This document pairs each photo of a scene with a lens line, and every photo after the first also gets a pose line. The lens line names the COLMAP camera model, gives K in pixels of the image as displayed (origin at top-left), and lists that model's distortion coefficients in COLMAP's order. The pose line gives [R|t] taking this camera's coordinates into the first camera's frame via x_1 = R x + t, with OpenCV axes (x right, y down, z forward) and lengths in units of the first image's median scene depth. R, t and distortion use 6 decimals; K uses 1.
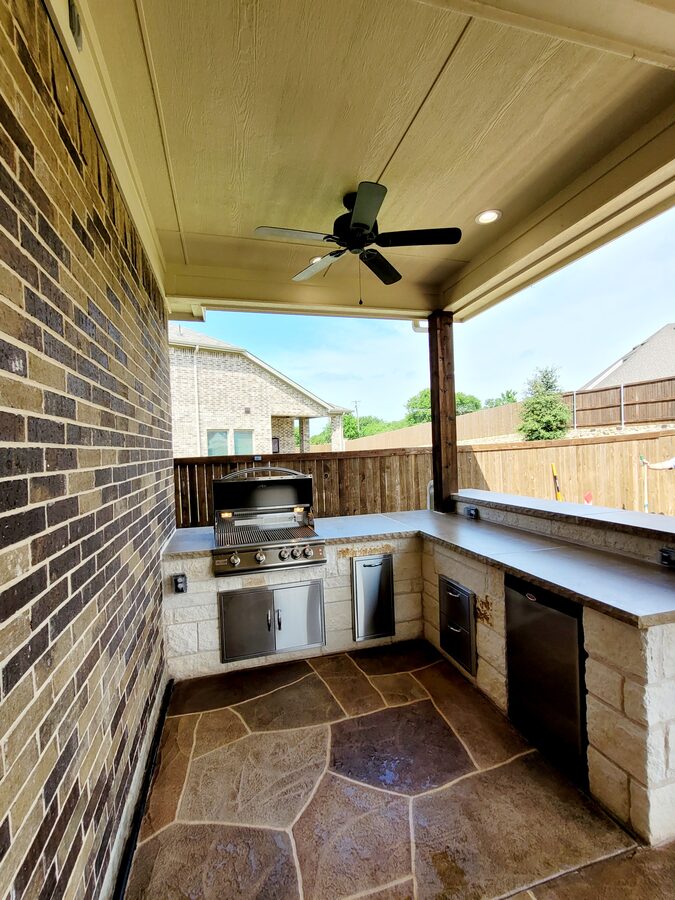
lens RADIAL K [[409.1, 0, 332.1], [0, 409.1, 453.1], [0, 0, 1]] dist [0.013996, -0.002239]
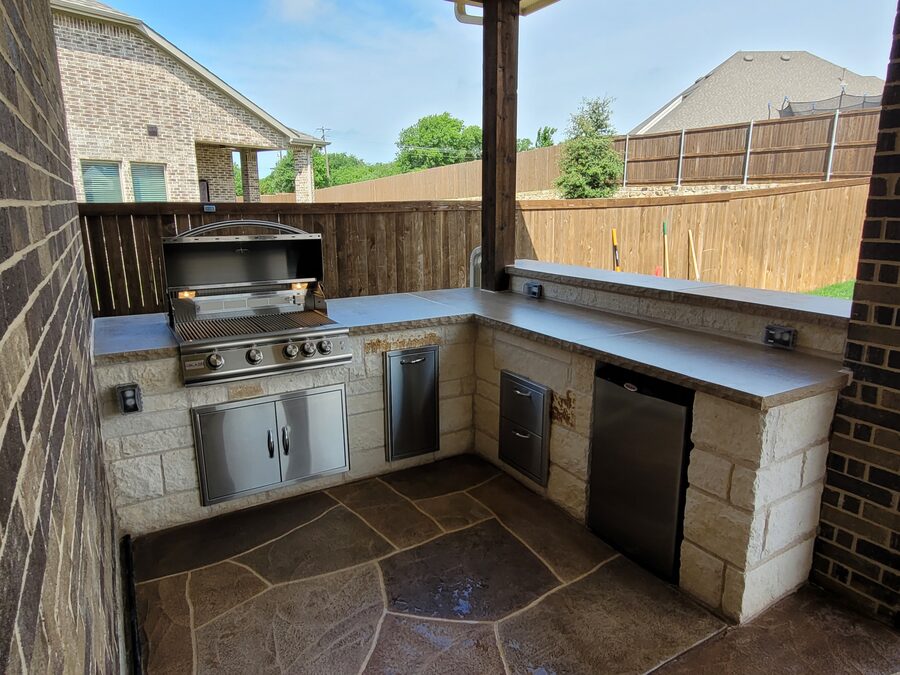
lens RADIAL K [[587.0, 0, 453.1], [0, 587.0, 329.3], [0, 0, 1]] dist [0.017245, -0.004099]
pose [[0.962345, -0.022309, 0.270913, -0.127145], [-0.031129, 0.981026, 0.191362, 0.017409], [-0.270042, -0.192590, 0.943391, 0.009237]]
